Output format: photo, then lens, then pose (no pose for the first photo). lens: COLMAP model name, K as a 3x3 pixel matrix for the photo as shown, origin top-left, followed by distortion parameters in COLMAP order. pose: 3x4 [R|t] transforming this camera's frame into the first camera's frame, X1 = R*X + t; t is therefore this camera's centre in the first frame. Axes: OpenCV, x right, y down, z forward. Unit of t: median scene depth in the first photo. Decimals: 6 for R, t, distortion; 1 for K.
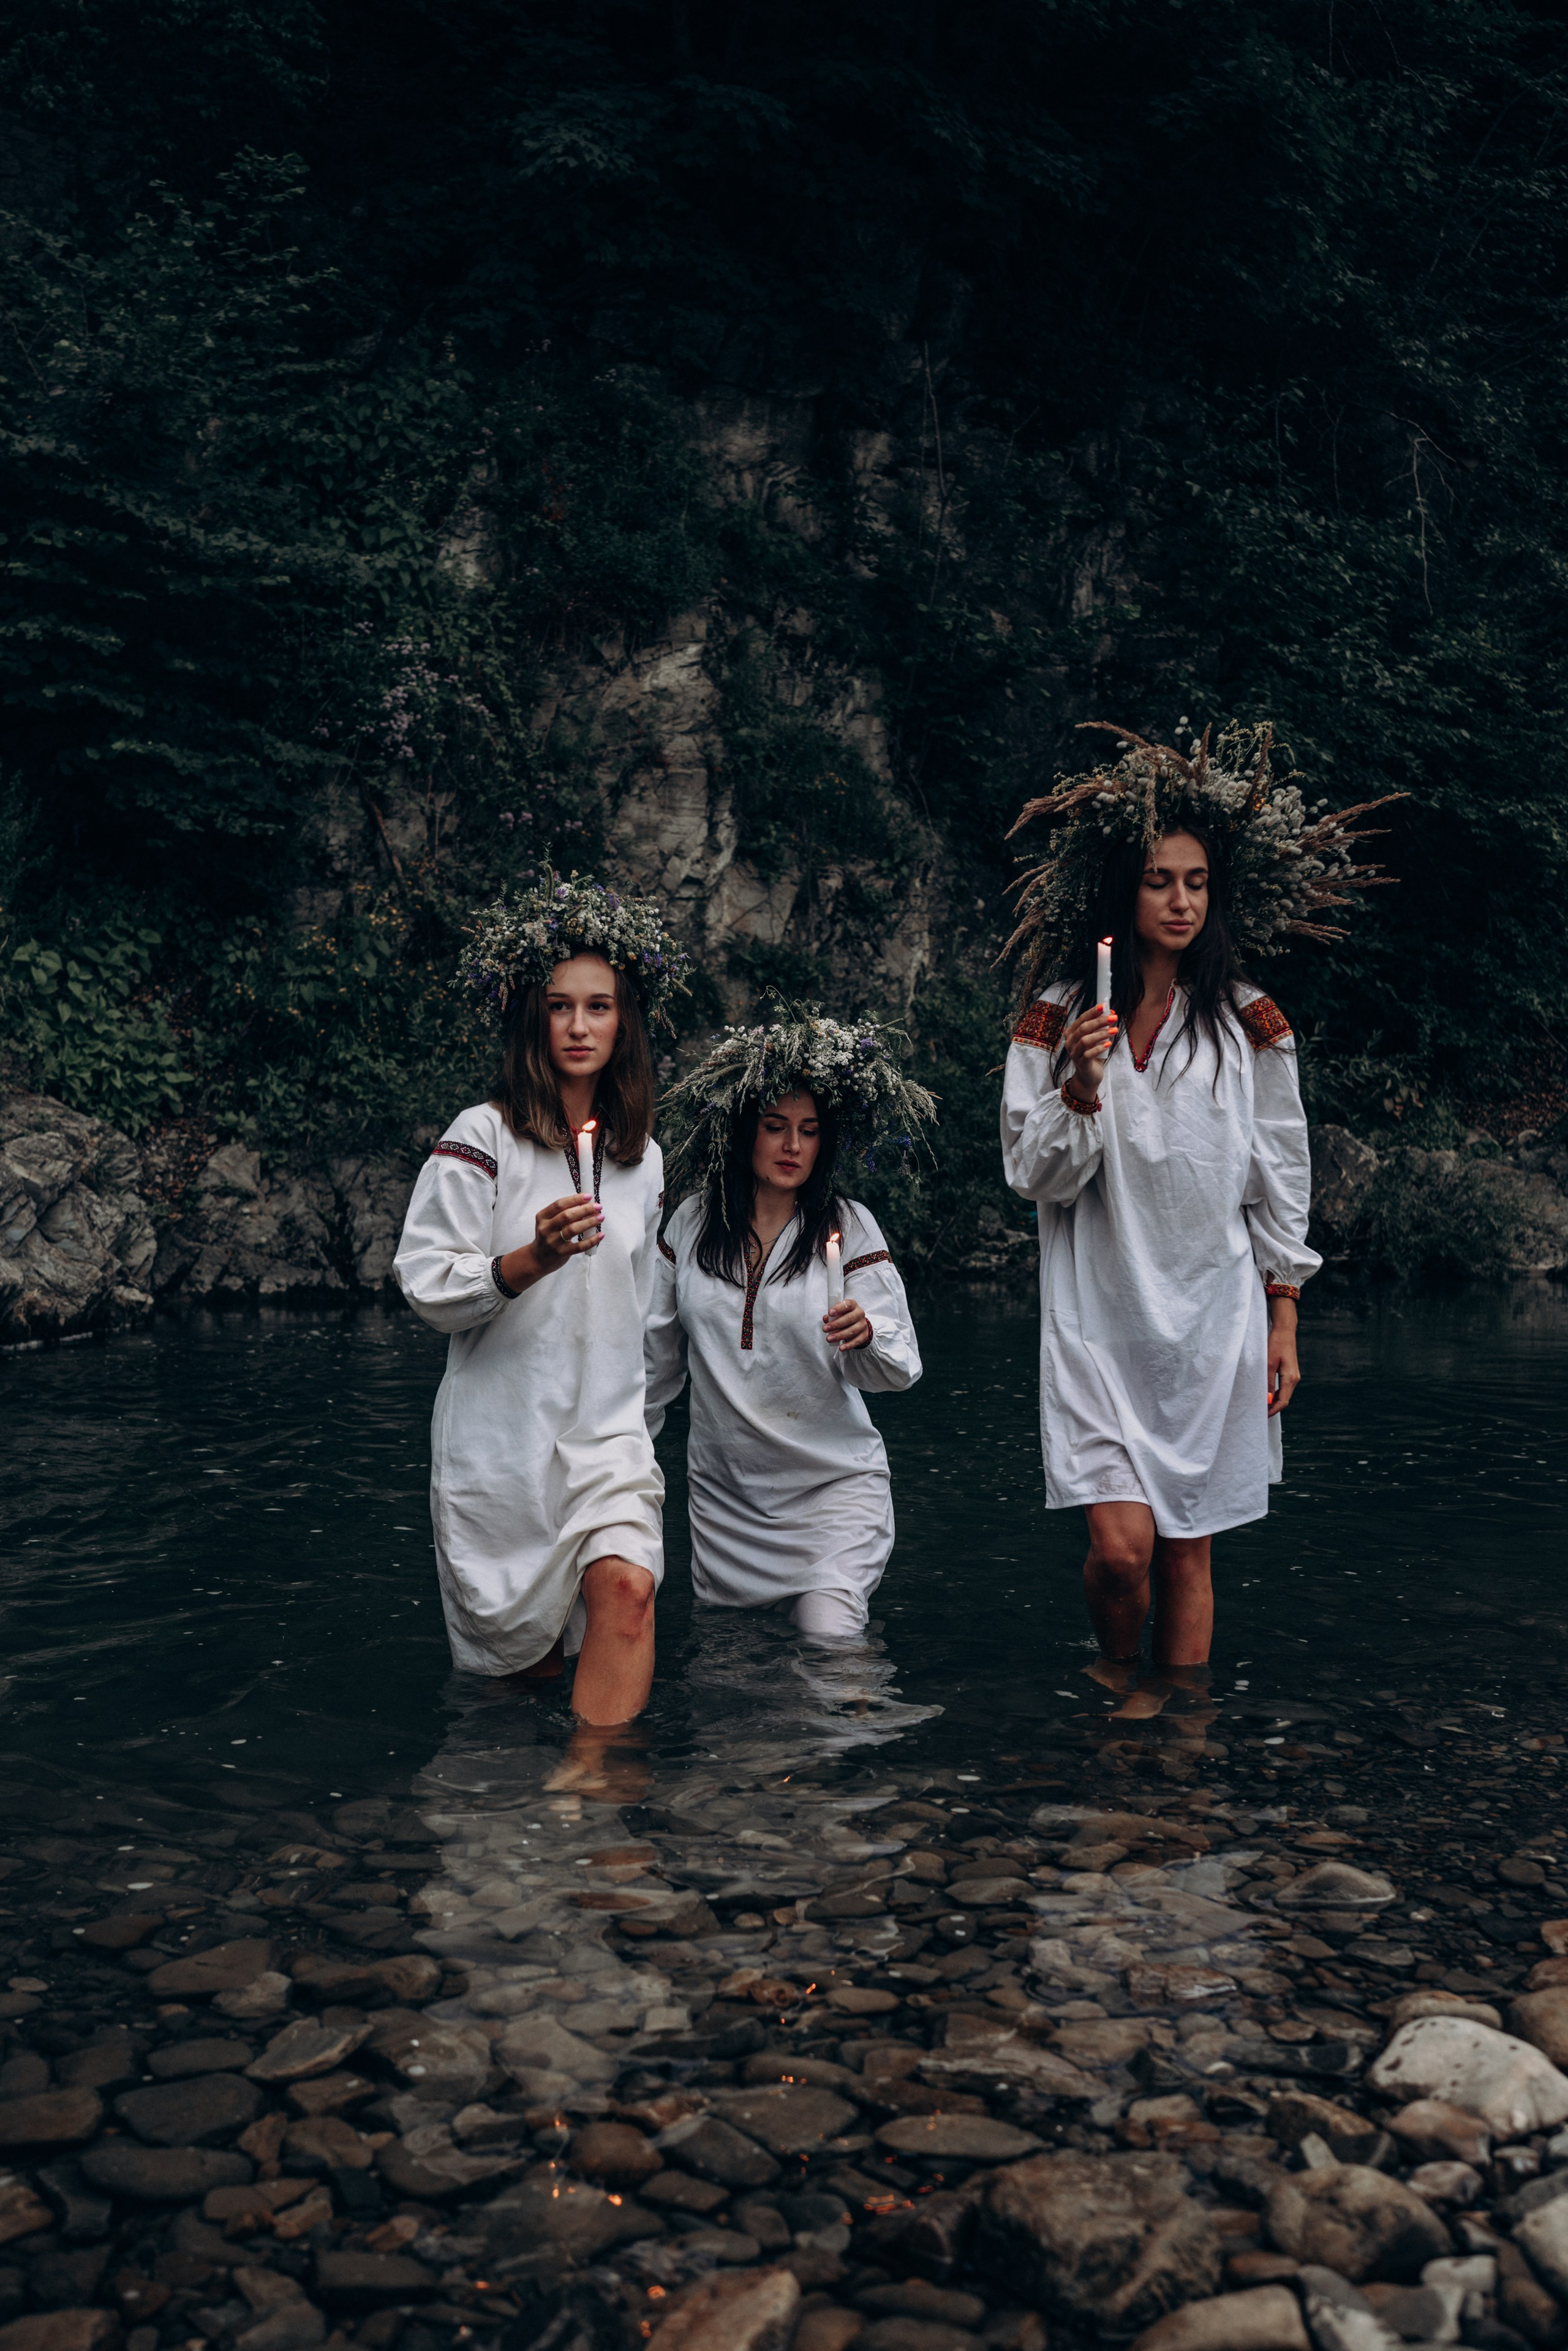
lens RADIAL K [[2214.9, 0, 769.4], [0, 2214.9, 1170.8], [0, 0, 1]] dist [-0.201831, 0.267594]
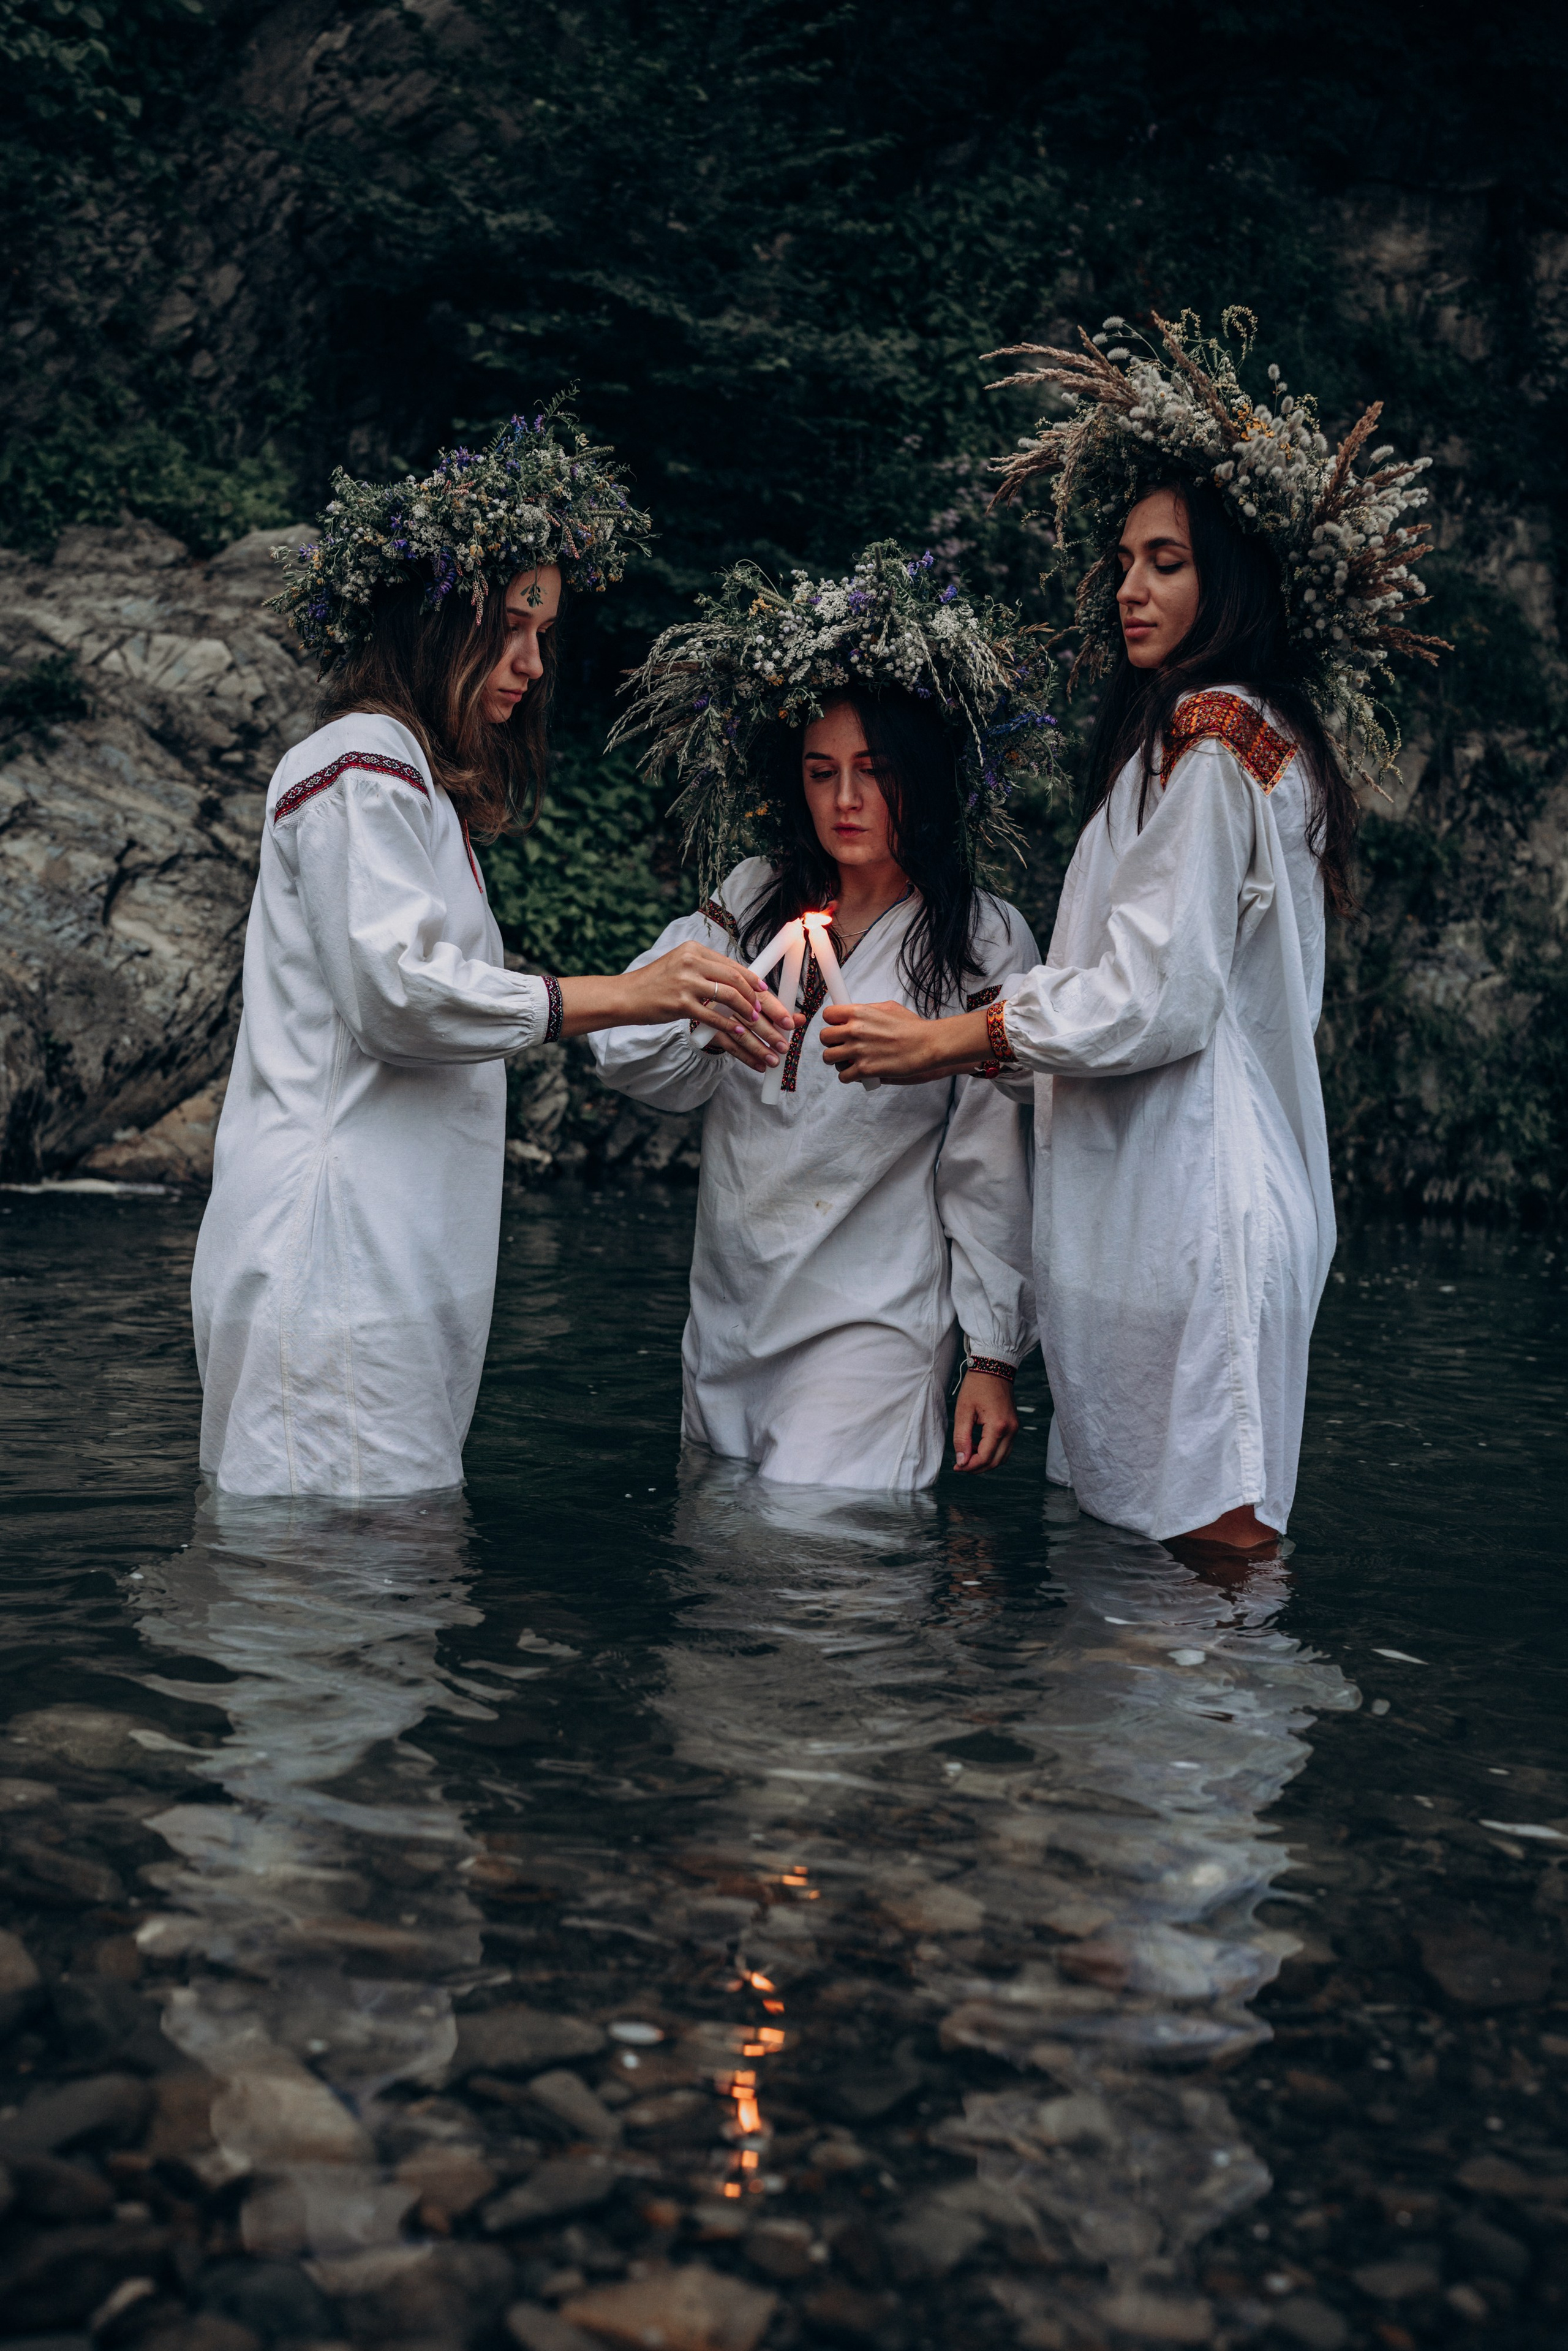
lens RADIAL K [[2217.9, 0, 784.0], [0, 2217.9, 1175.5], [0, 0, 1]] dist [-0.190279, 0.232977]
pose [[0.944118, 0.056439, -0.324740, 0.067529], [-0.051160, 0.998383, 0.024779, 0.028418], [0.325613, -0.006780, 0.945479, 0.141028]]
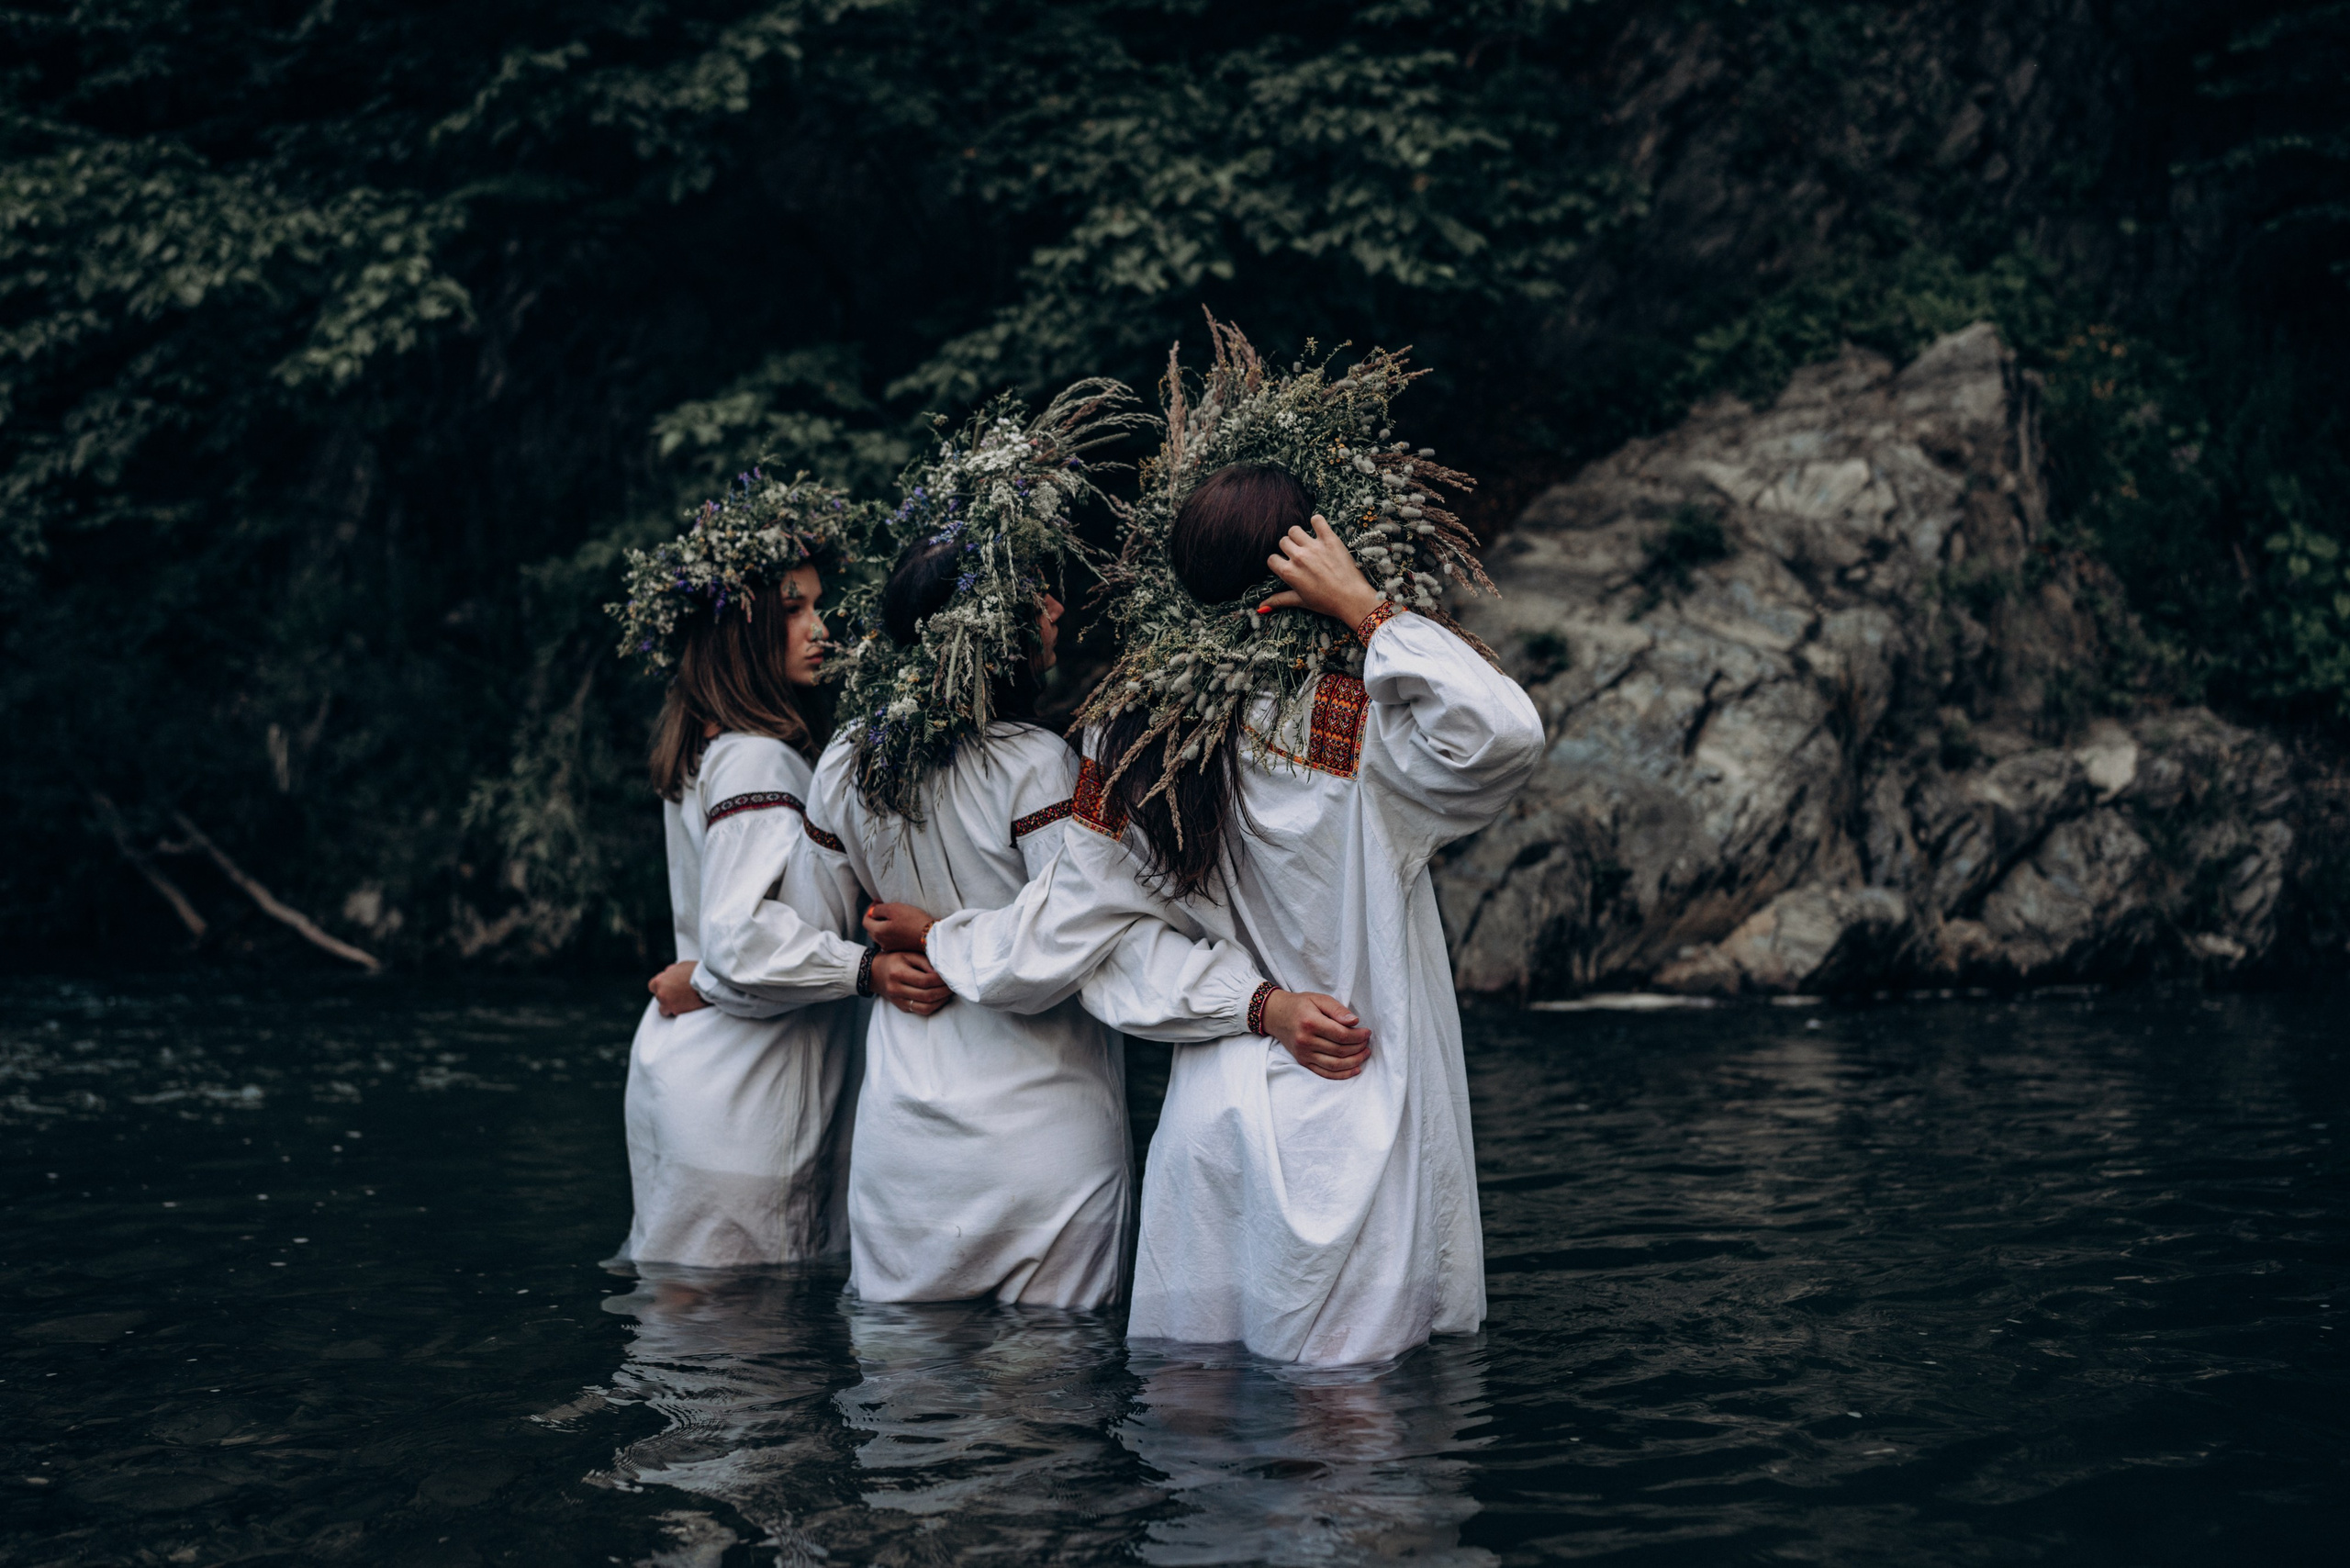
lens RADIAL K [[2232.0, 0, 1175.0], [0, 2232.0, 784.0], [0, 0, 1]] dist [-0.196421, 0.235148]
pose [[0.353955, -0.042471, -0.934298, 0.228376], [0.009671, 0.999081, -0.041752, 0.019342], [0.935212, 0.005743, 0.354041, 0.260085]]
